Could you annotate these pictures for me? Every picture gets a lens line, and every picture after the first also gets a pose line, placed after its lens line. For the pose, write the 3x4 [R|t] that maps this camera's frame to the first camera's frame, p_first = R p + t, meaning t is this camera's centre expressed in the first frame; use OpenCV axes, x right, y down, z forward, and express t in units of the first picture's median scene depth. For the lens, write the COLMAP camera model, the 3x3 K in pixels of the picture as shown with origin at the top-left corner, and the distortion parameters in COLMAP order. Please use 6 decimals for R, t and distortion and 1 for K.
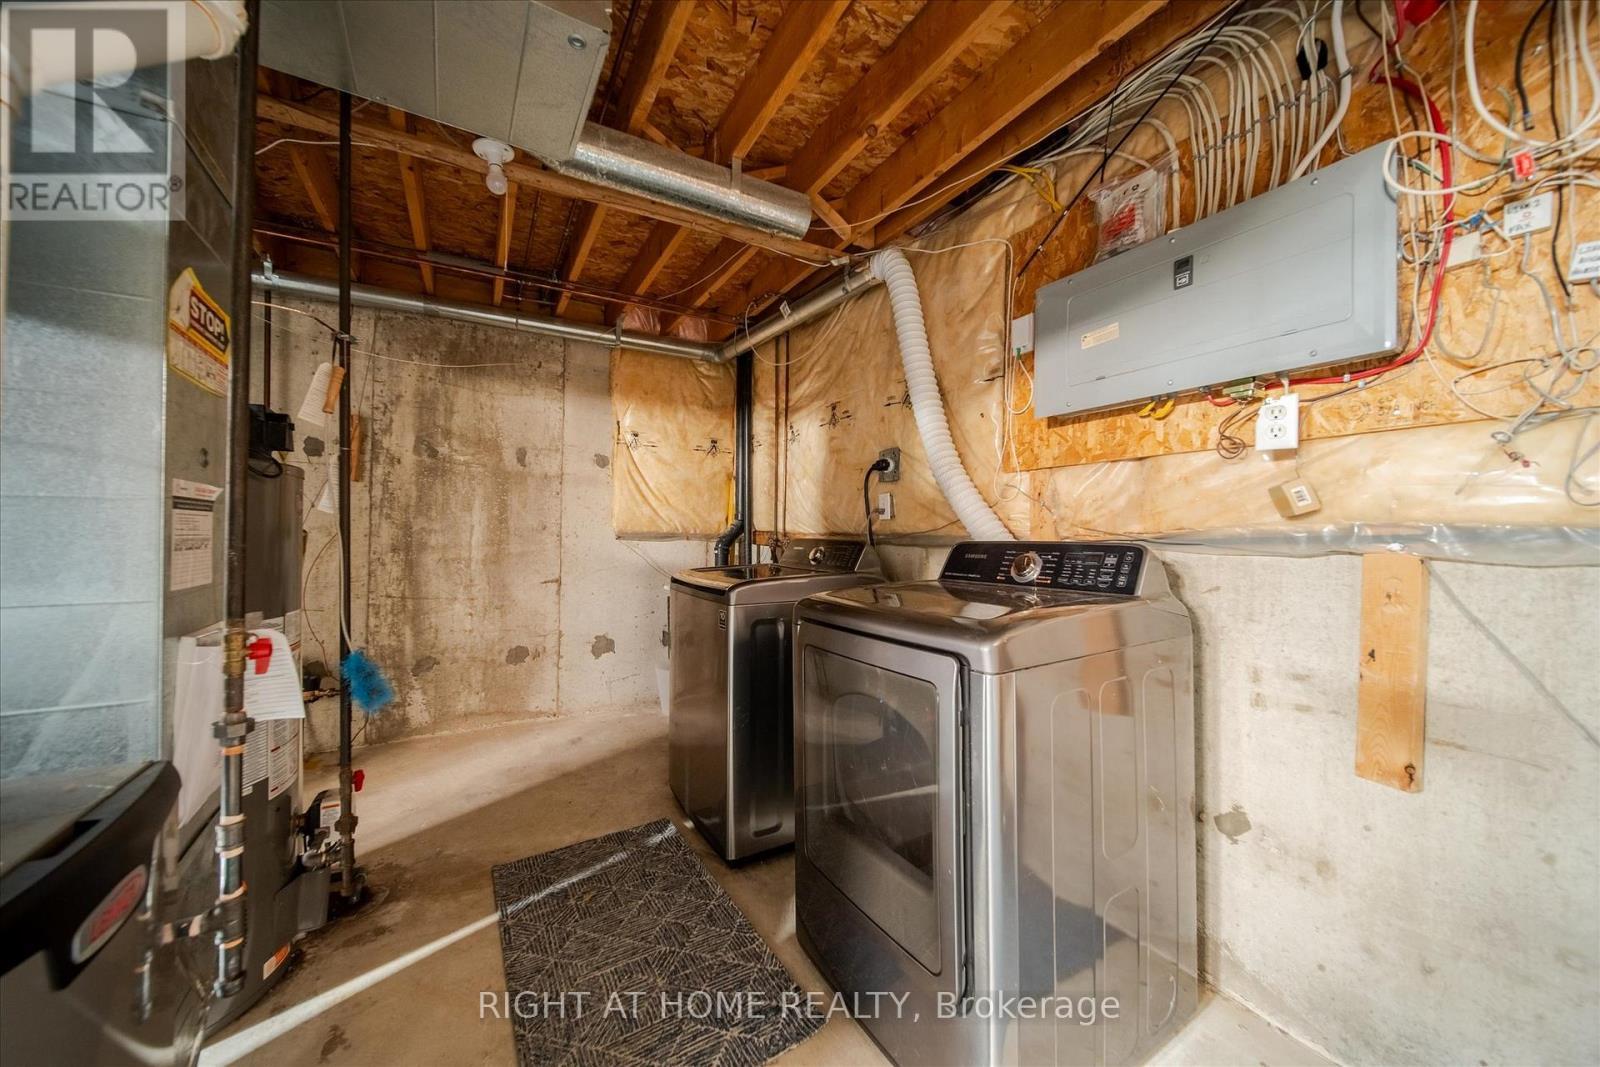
lens RADIAL K [[562.7, 0, 796.9], [0, 562.7, 526.1], [0, 0, 1]] dist [-0.000186, -0.000127]
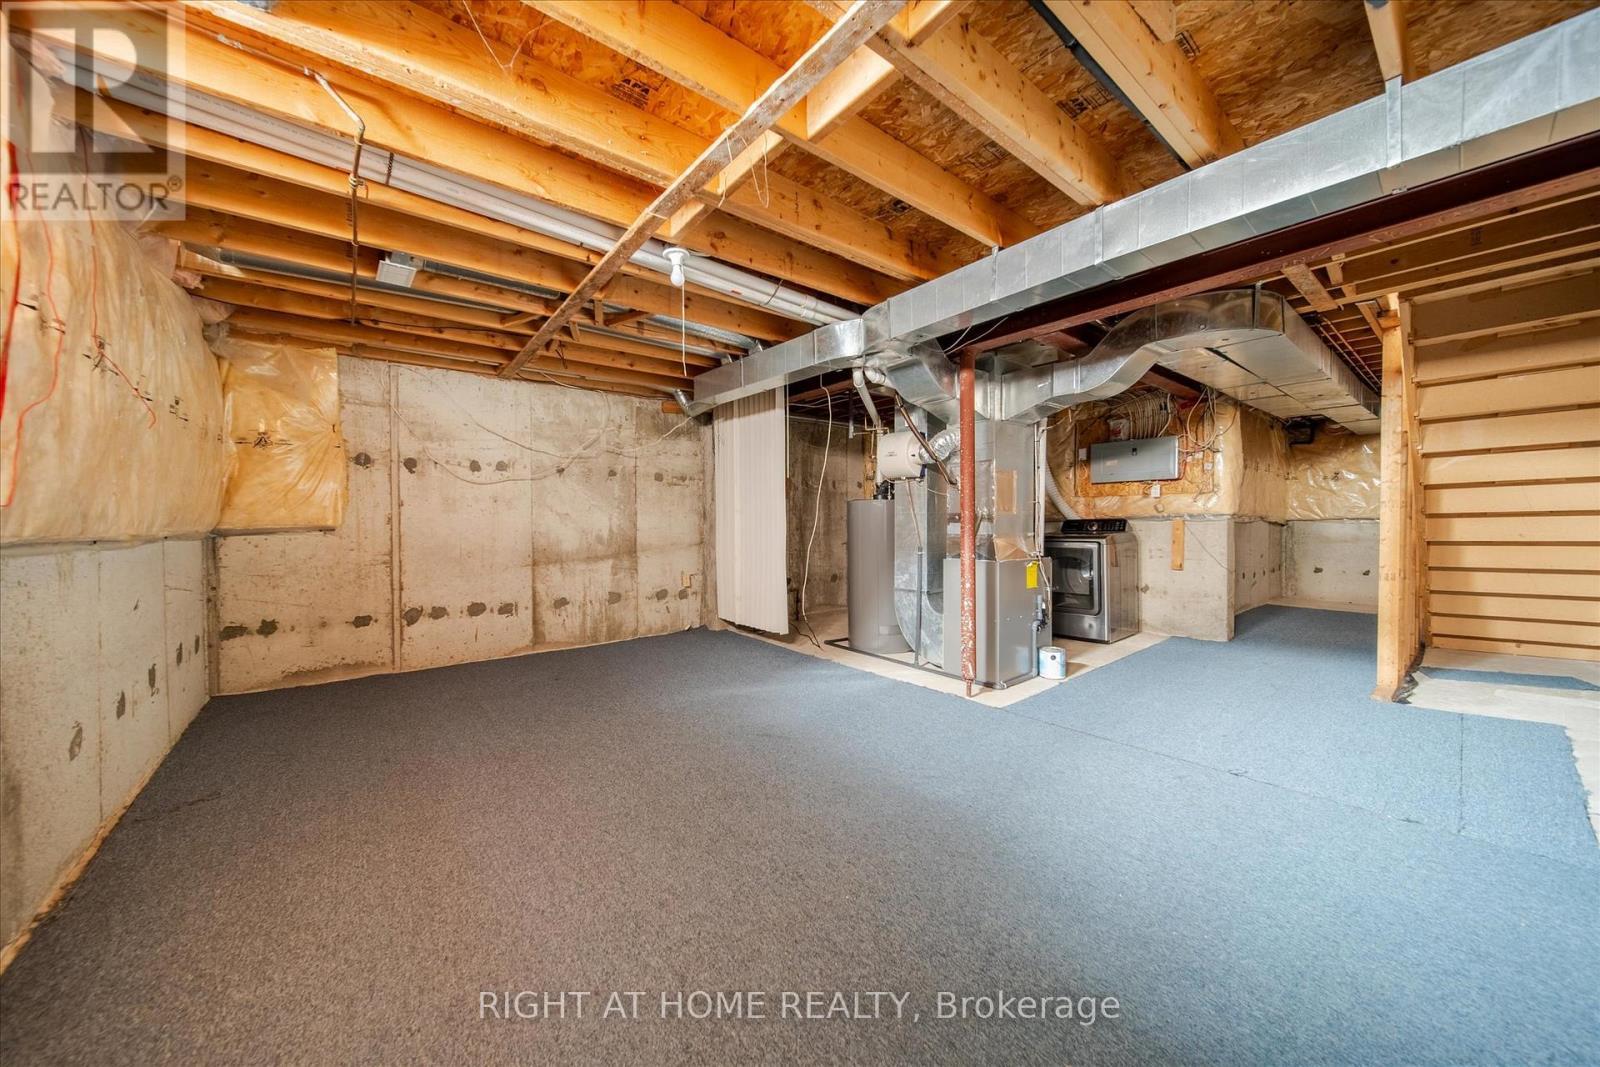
lens RADIAL K [[562.7, 0, 796.9], [0, 562.7, 526.1], [0, 0, 1]] dist [-0.000186, -0.000127]
pose [[0.987027, -0.018432, 0.159491, -2.183727], [0.014910, 0.999619, 0.023247, -0.042255], [-0.159859, -0.020568, 0.986926, -2.415486]]
